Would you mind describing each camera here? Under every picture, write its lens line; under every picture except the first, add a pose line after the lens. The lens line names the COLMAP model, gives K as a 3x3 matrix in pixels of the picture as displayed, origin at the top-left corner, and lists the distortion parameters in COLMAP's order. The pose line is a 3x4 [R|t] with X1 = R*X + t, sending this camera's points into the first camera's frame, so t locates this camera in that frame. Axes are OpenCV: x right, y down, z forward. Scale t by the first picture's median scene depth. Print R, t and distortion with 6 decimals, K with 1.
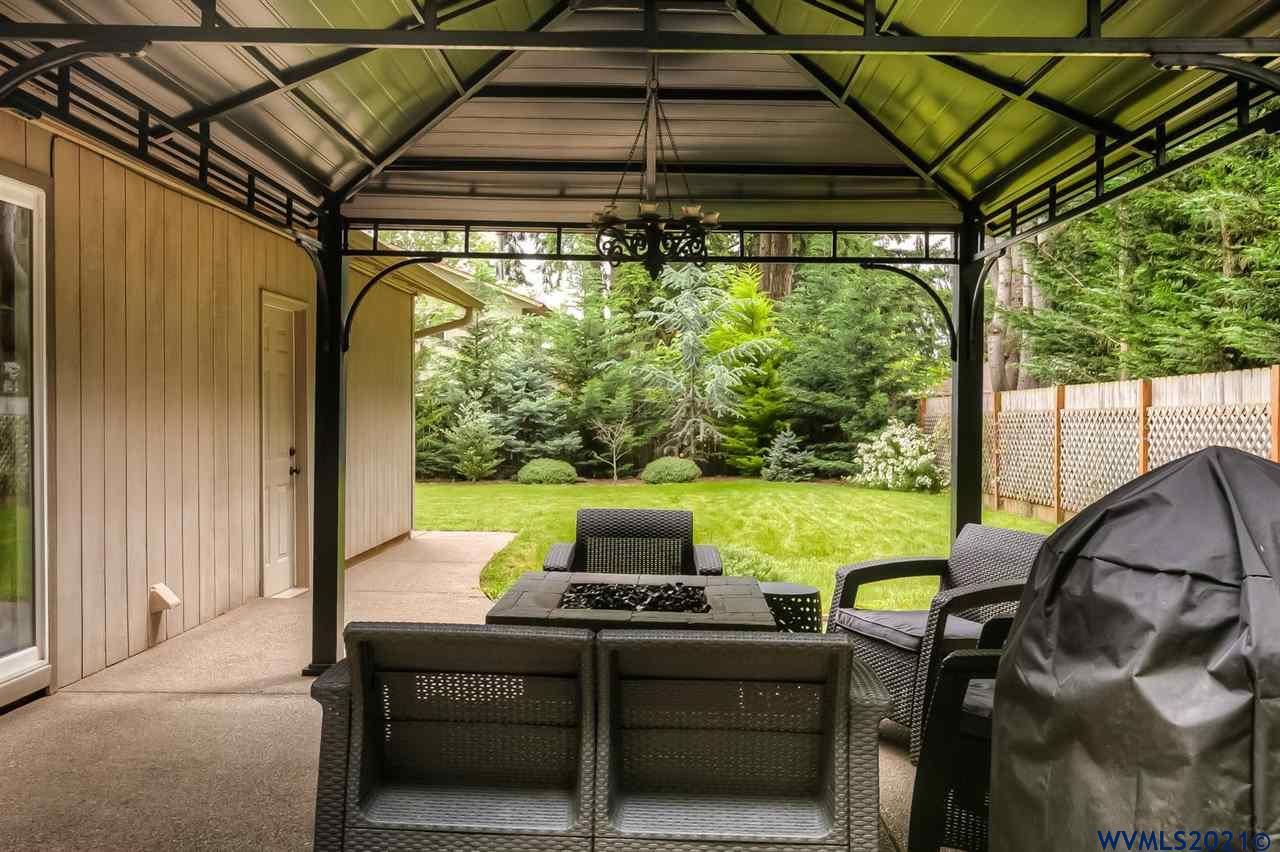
lens RADIAL K [[1089.6, 0, 639.6], [0, 1089.6, 420.9], [0, 0, 1]] dist [-0.013420, -0.001749]
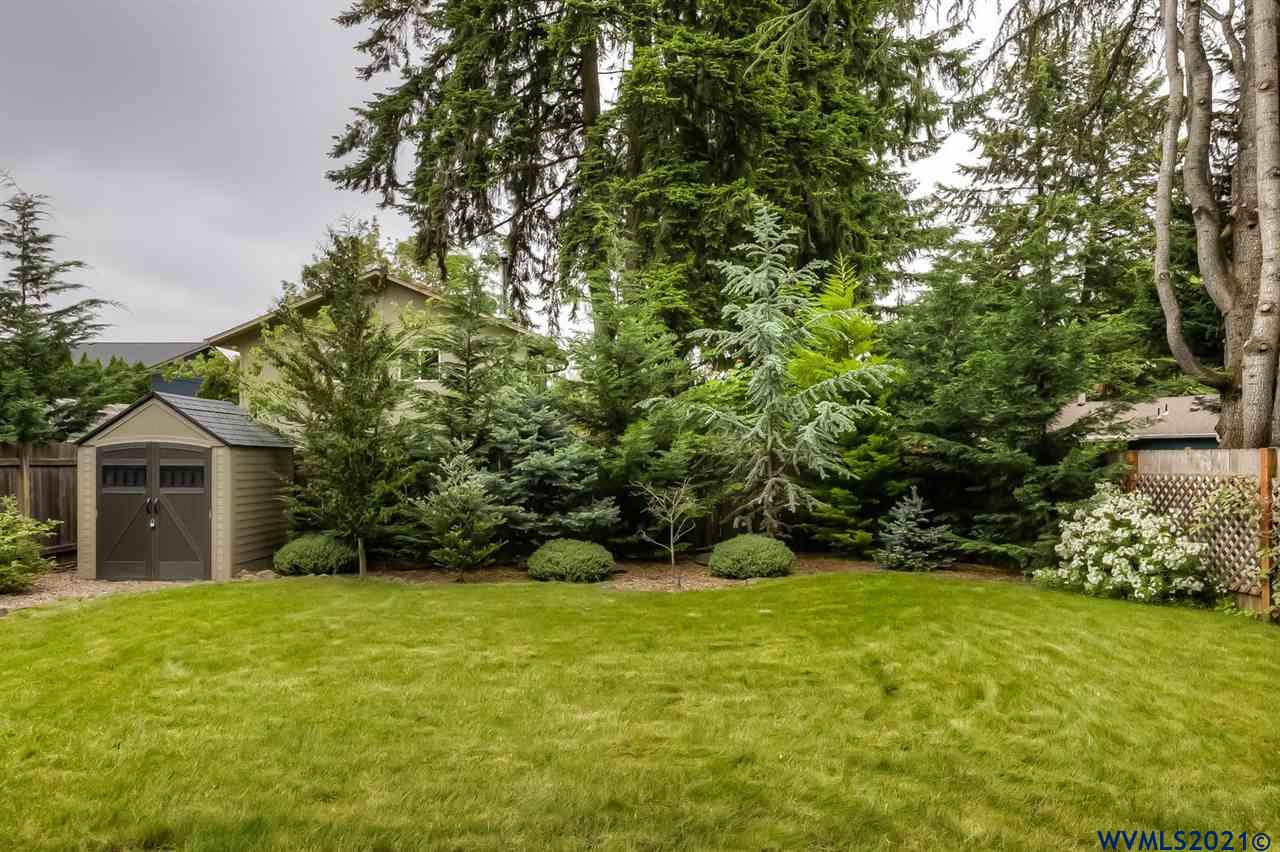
lens RADIAL K [[814.6, 0, 640.3], [0, 814.6, 435.9], [0, 0, 1]] dist [-0.000443, -0.000228]
pose [[0.998983, 0.000986, 0.045080, -0.063558], [0.000262, 0.999617, -0.027669, -0.015351], [-0.045090, 0.027653, 0.998600, 0.484778]]
